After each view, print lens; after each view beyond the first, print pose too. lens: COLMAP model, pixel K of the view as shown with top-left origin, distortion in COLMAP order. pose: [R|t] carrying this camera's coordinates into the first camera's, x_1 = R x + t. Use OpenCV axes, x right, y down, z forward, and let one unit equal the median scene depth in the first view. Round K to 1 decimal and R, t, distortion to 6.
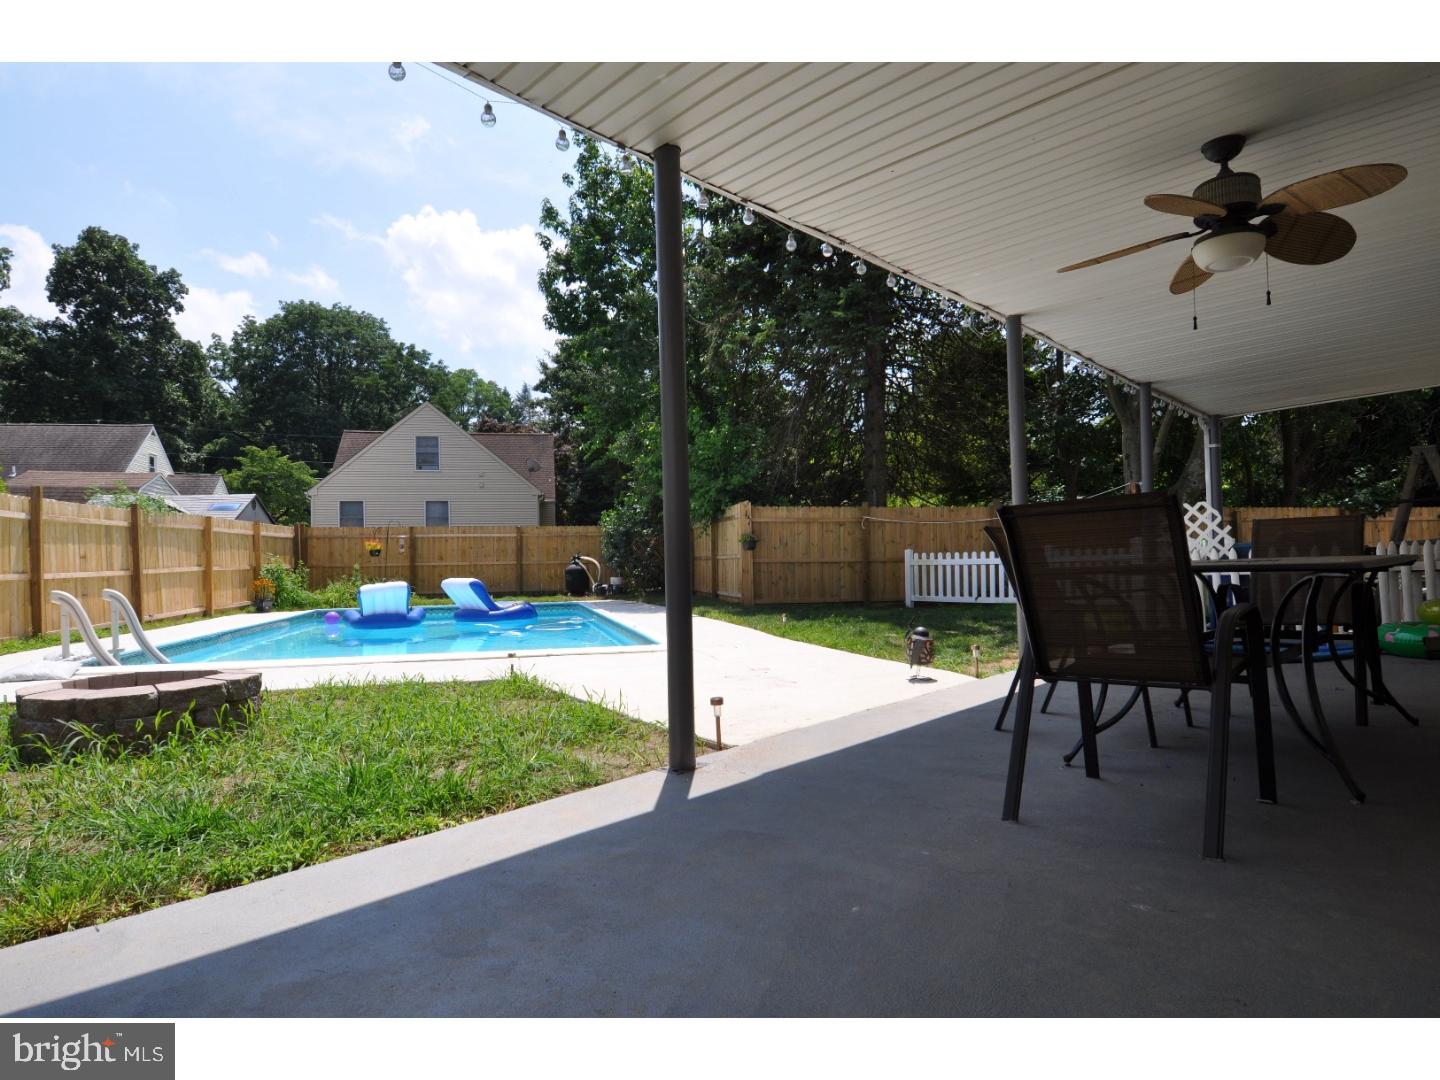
lens RADIAL K [[842.9, 0, 723.5], [0, 842.9, 548.8], [0, 0, 1]] dist [0.040384, -0.044360]
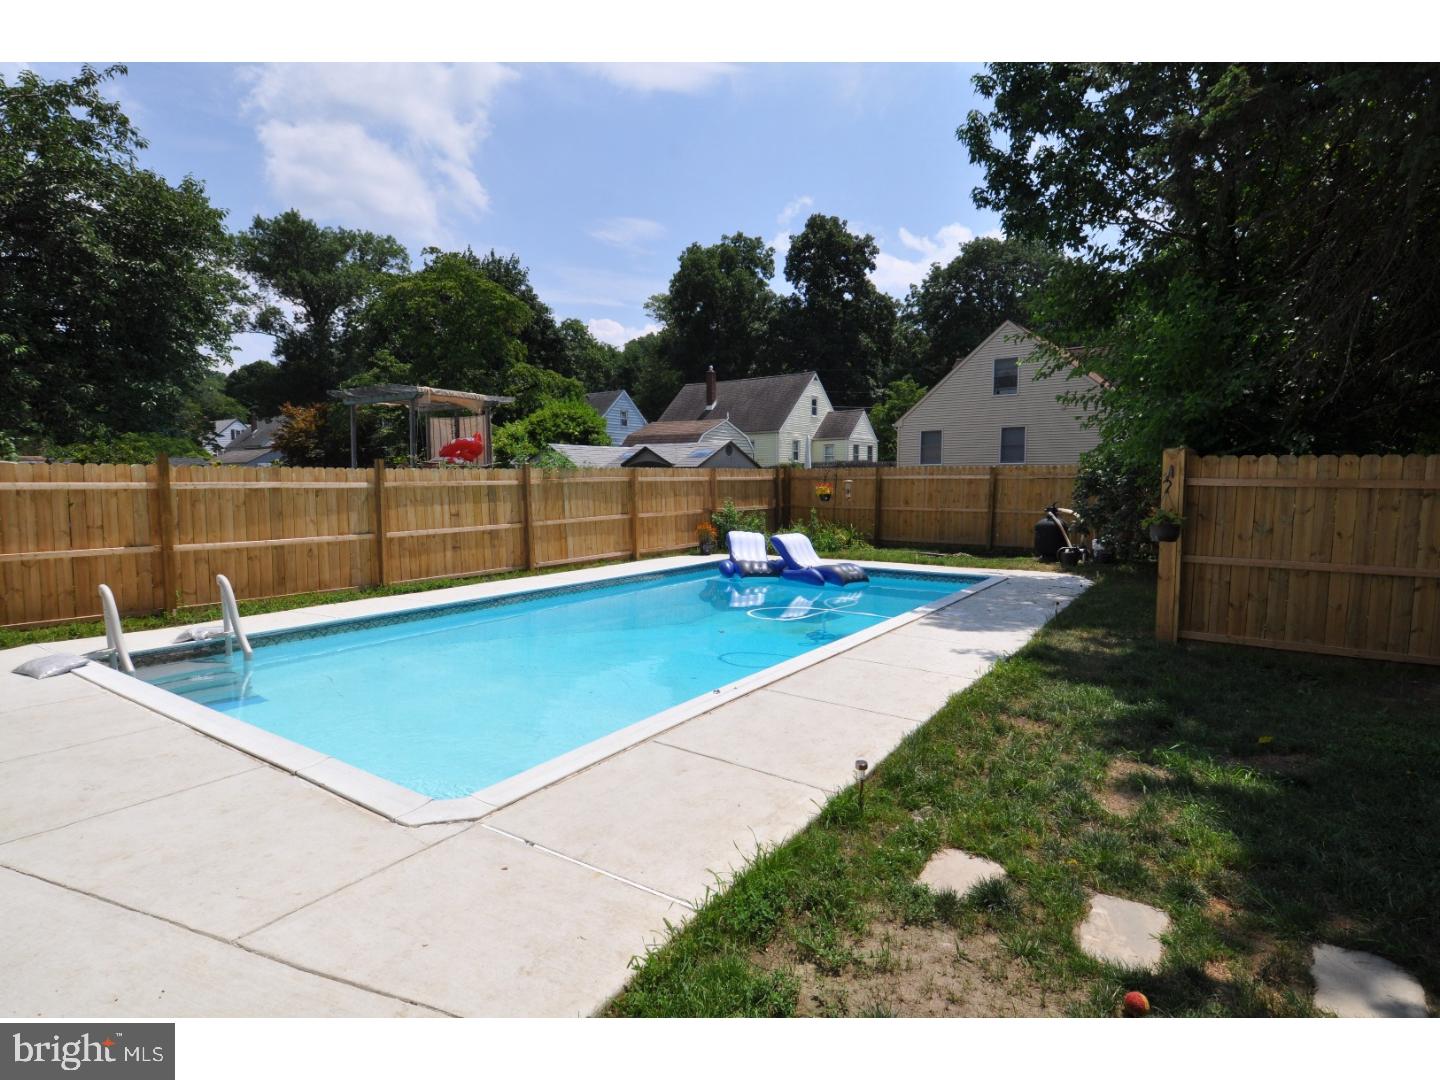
lens RADIAL K [[744.5, 0, 721.1], [0, 744.5, 546.0], [0, 0, 1]] dist [0.055251, -0.060015]
pose [[0.660168, 0.082964, -0.746522, 0.083289], [0.003038, 0.993578, 0.113107, -0.020720], [0.751111, -0.076938, 0.655677, 0.197298]]
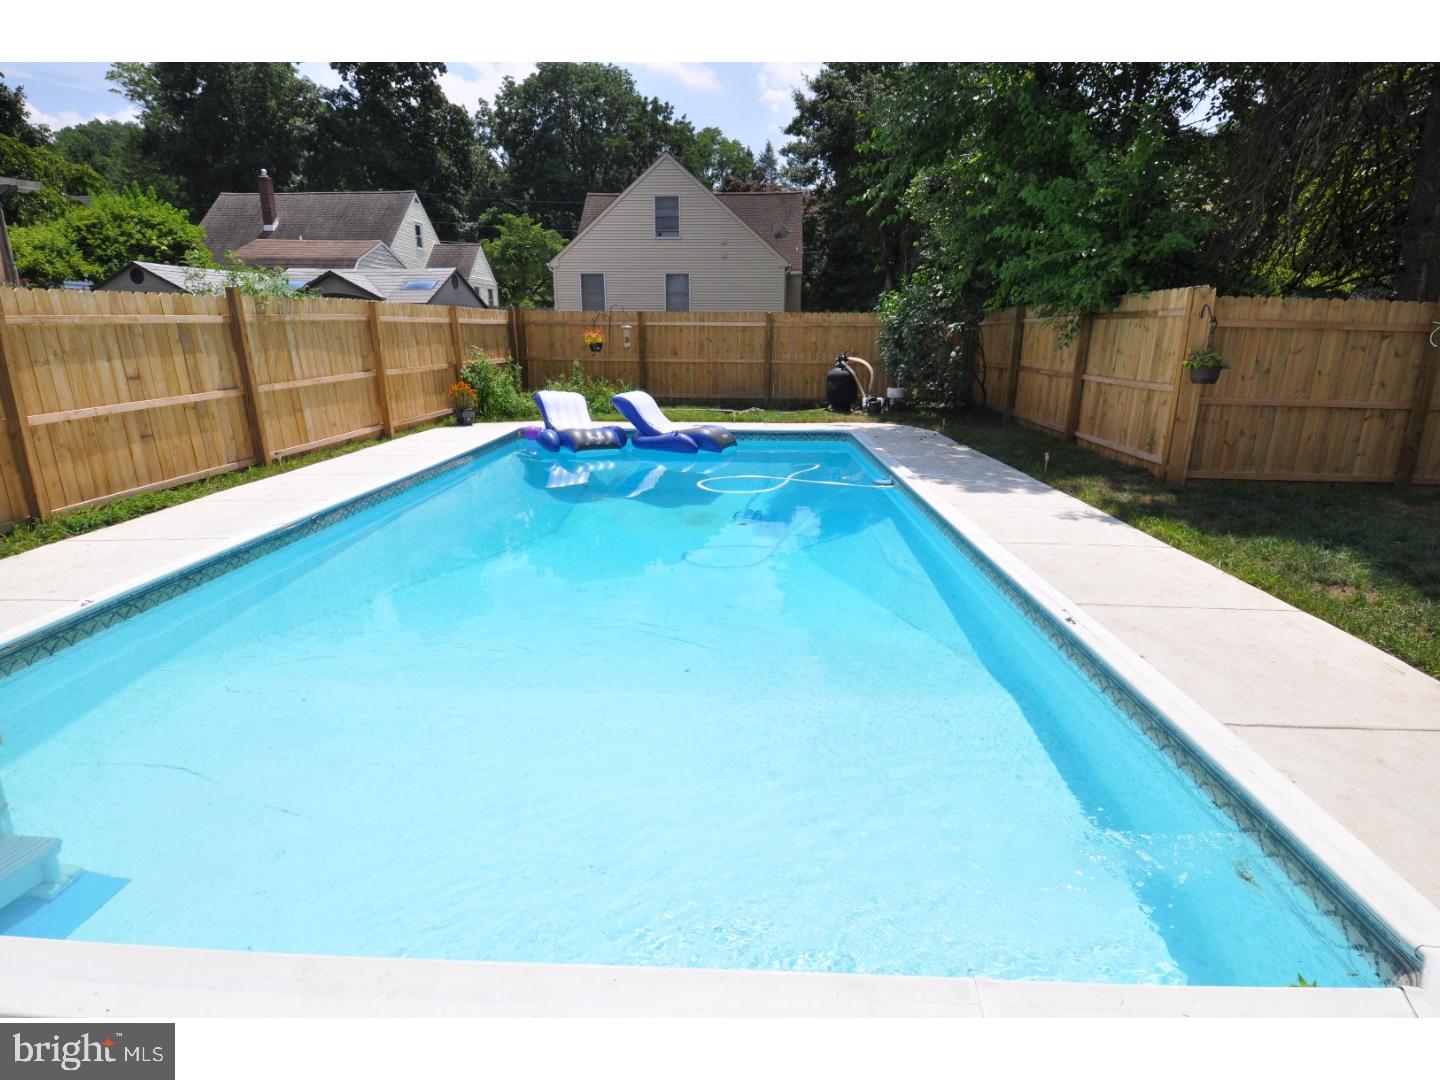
lens RADIAL K [[744.5, 0, 721.1], [0, 744.5, 546.0], [0, 0, 1]] dist [0.055251, -0.060015]
pose [[0.960859, 0.097297, -0.259392, -0.053435], [-0.017323, 0.955567, 0.294264, -0.014615], [0.276497, -0.278252, 0.919850, 0.184559]]
